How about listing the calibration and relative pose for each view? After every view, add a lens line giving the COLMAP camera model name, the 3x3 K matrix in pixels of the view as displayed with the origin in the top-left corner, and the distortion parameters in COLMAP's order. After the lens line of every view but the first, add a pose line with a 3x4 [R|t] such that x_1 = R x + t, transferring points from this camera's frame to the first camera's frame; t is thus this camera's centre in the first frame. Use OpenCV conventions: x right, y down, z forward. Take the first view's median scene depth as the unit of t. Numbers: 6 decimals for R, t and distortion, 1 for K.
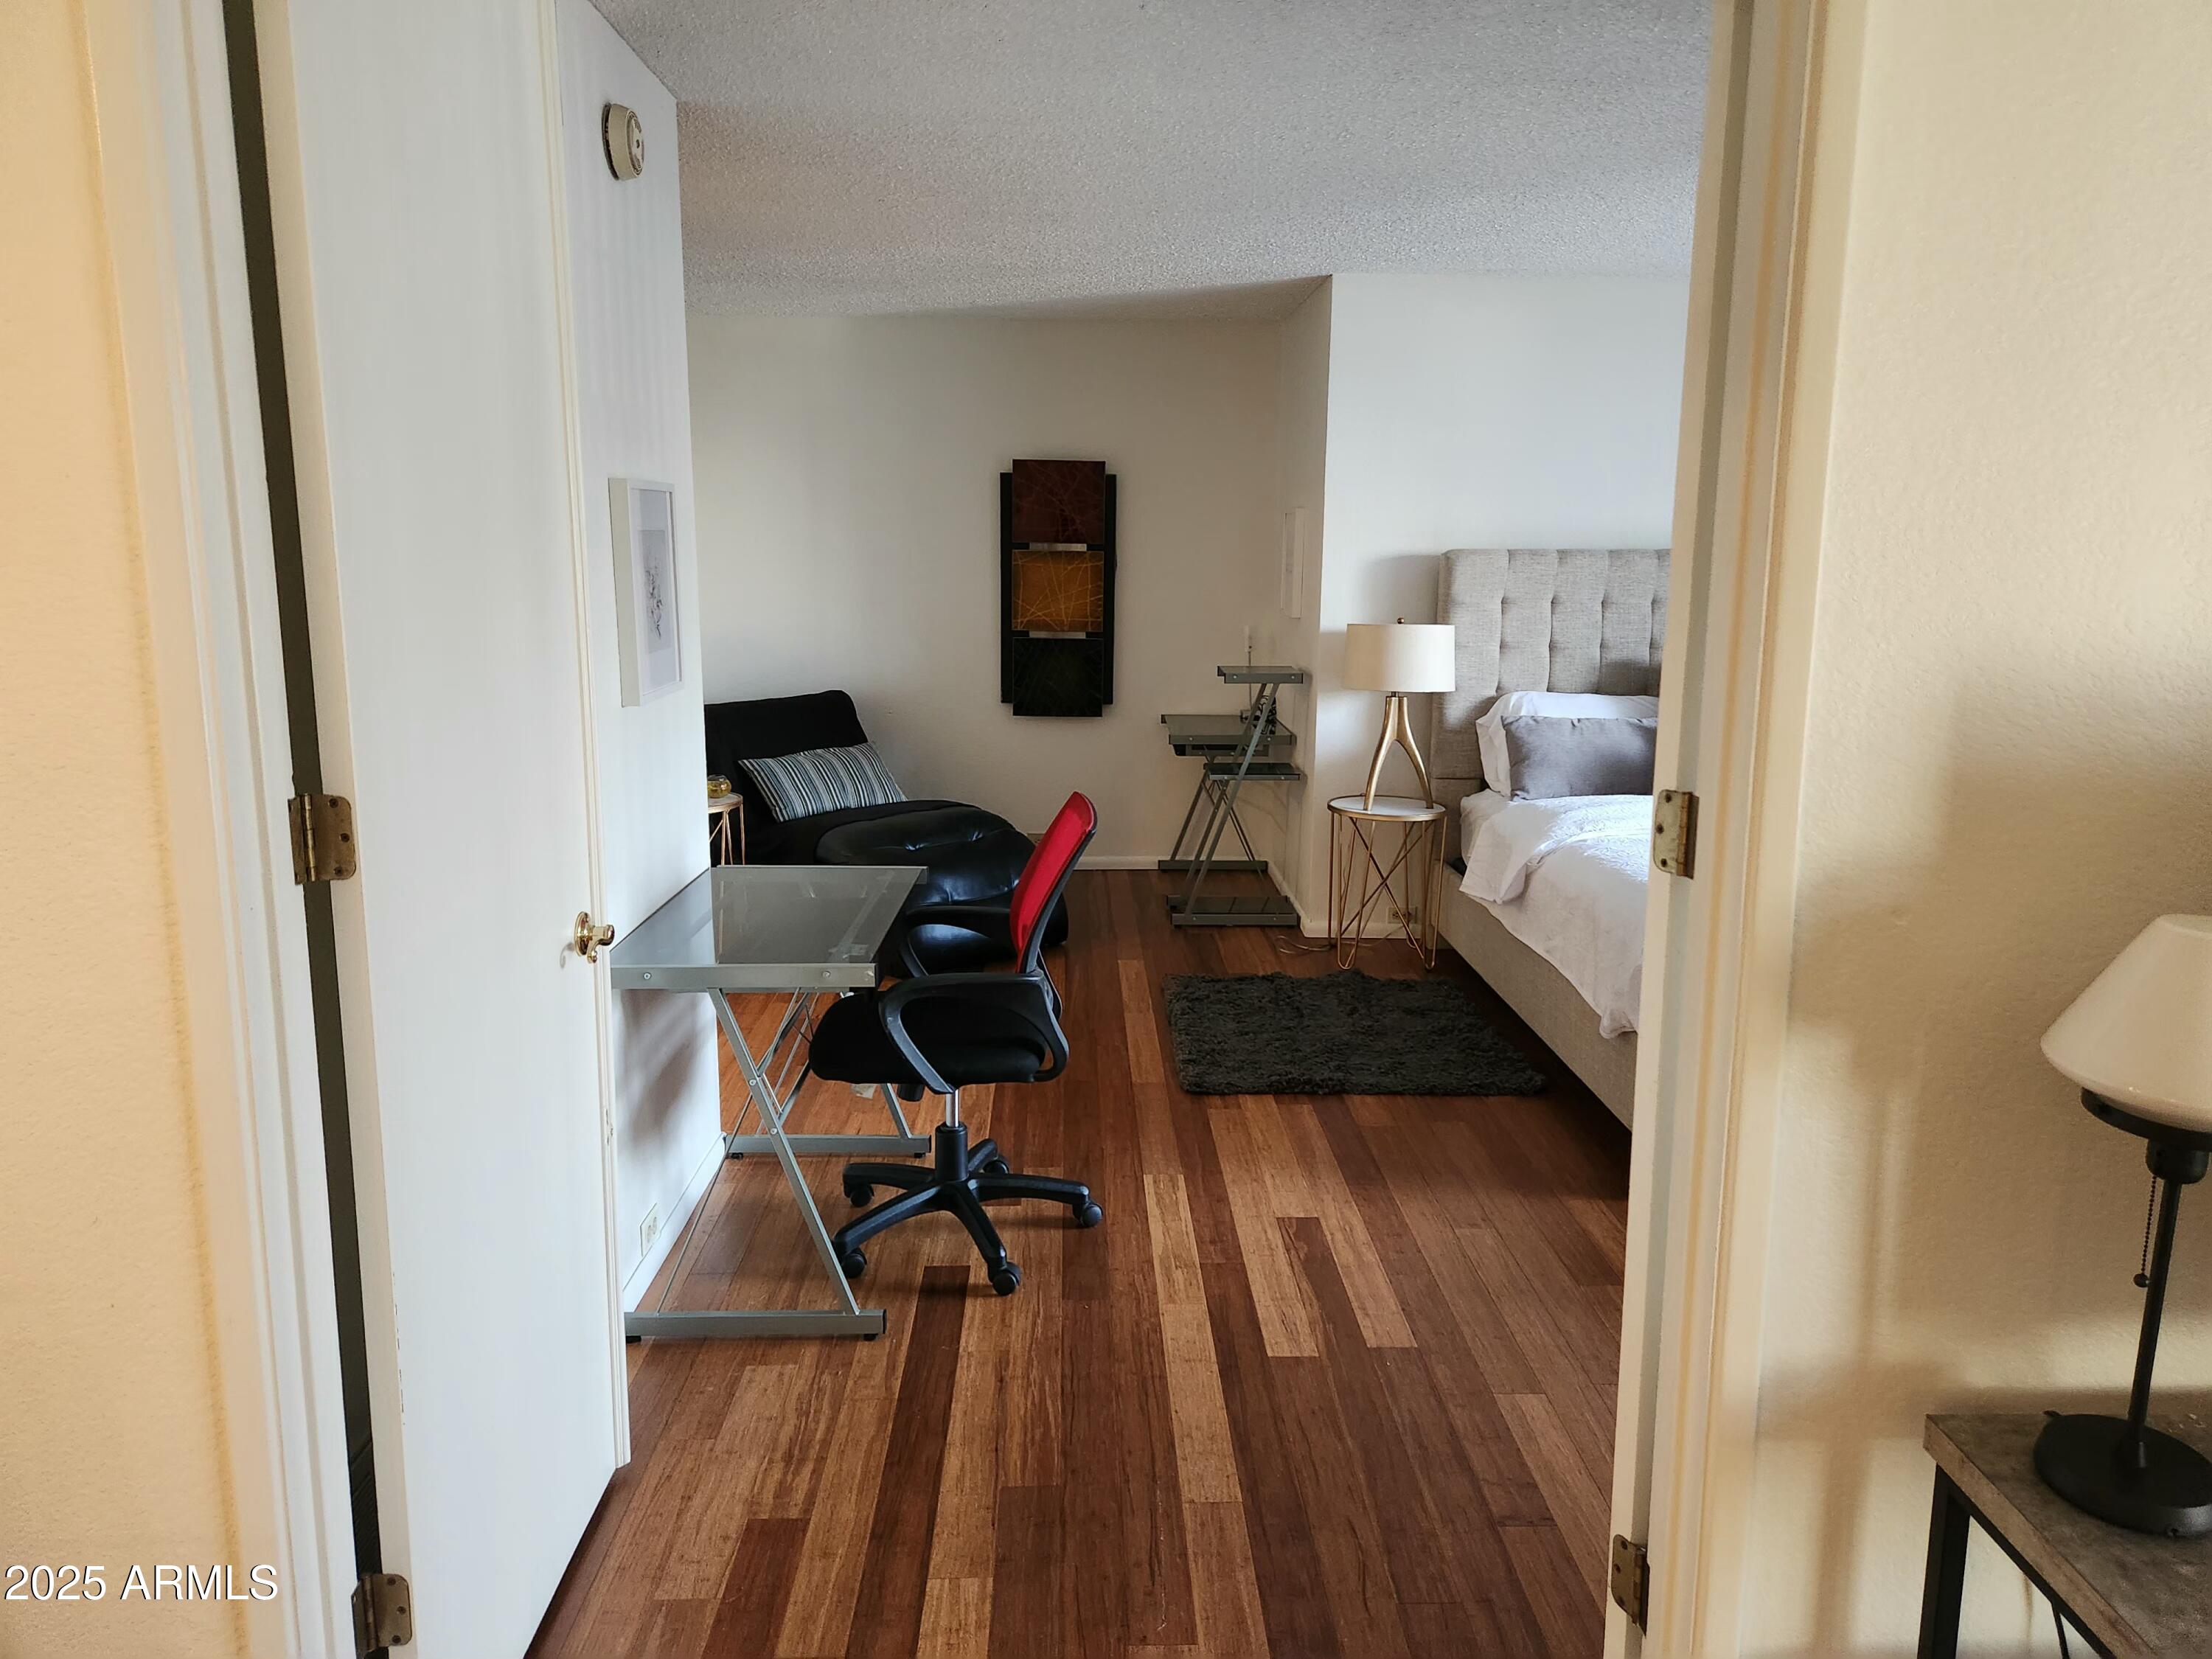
lens RADIAL K [[1467.2, 0, 1110.7], [0, 1467.2, 812.7], [0, 0, 1]] dist [0.071499, -0.058063]
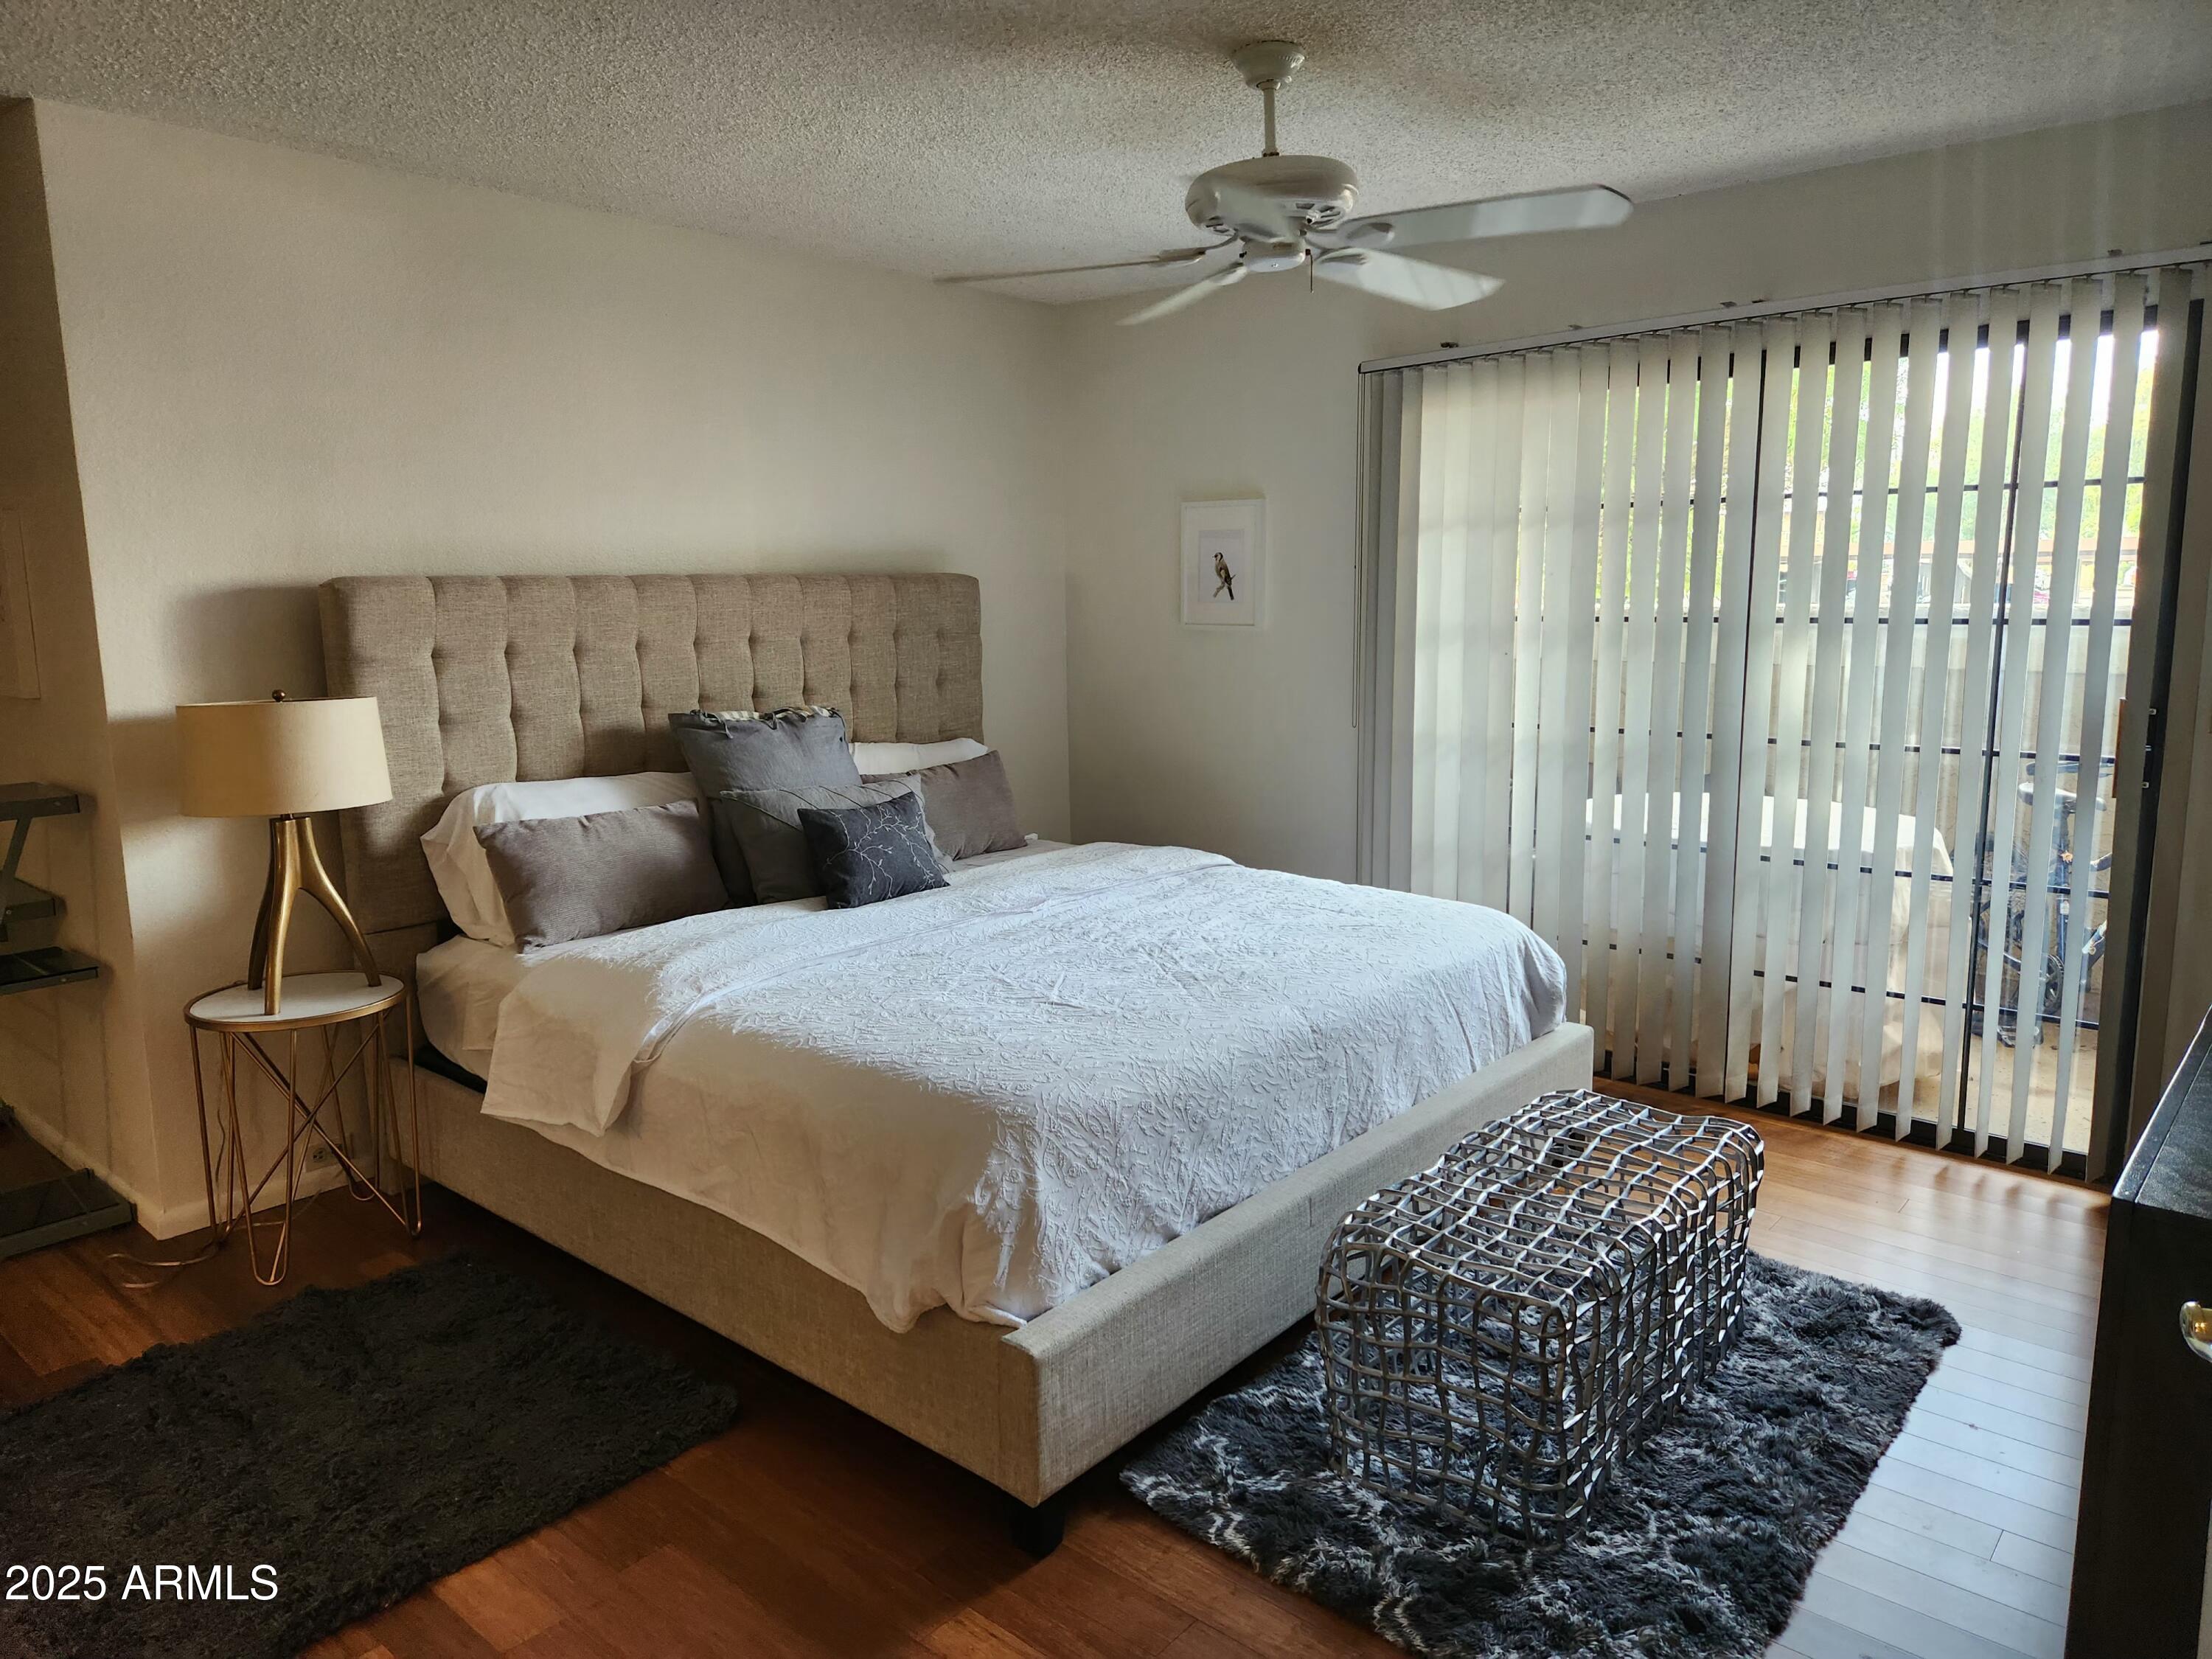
lens RADIAL K [[1467.2, 0, 1110.7], [0, 1467.2, 812.7], [0, 0, 1]] dist [0.071499, -0.058063]
pose [[0.671530, -0.133931, 0.728773, -0.026751], [0.149287, 0.987816, 0.043976, -0.056735], [-0.725783, 0.079265, 0.683342, 0.326921]]
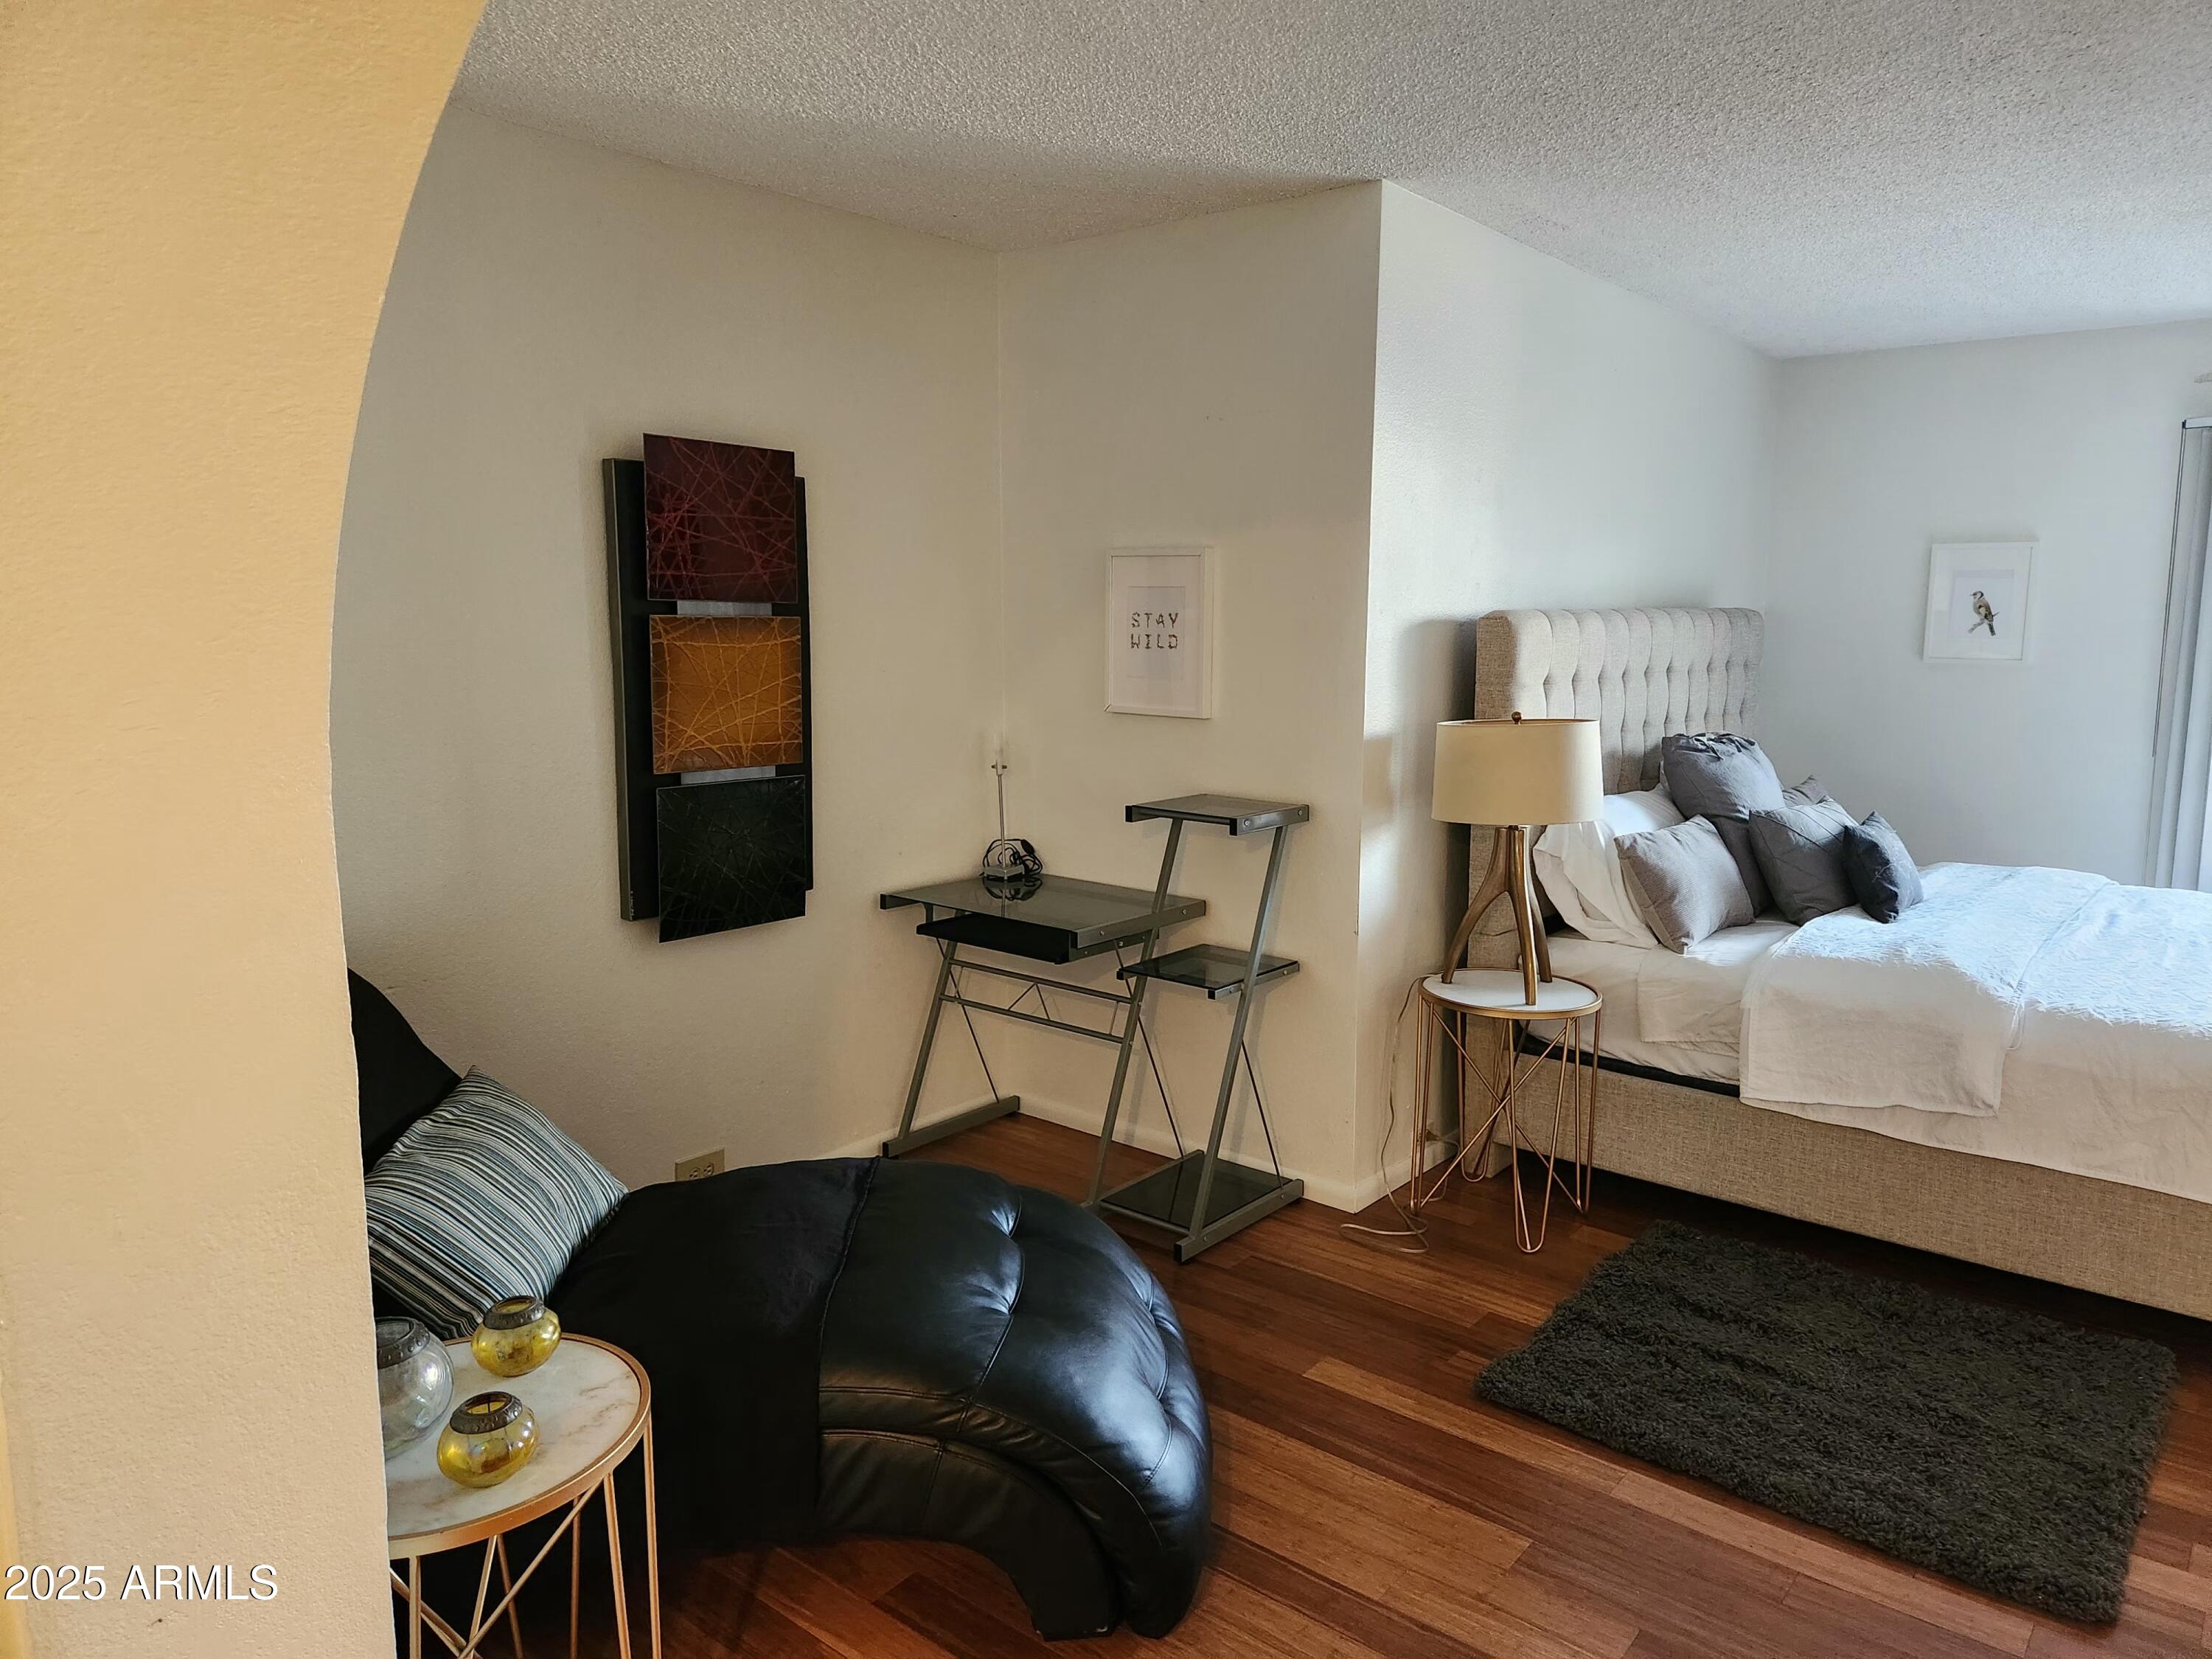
lens RADIAL K [[1486.2, 0, 1138.0], [0, 1486.2, 799.6], [0, 0, 1]] dist [0.080940, -0.071737]
pose [[0.643543, -0.104760, 0.758207, -0.431166], [0.138168, 0.990216, 0.019544, -0.127617], [-0.752836, 0.092183, 0.651721, 0.676309]]
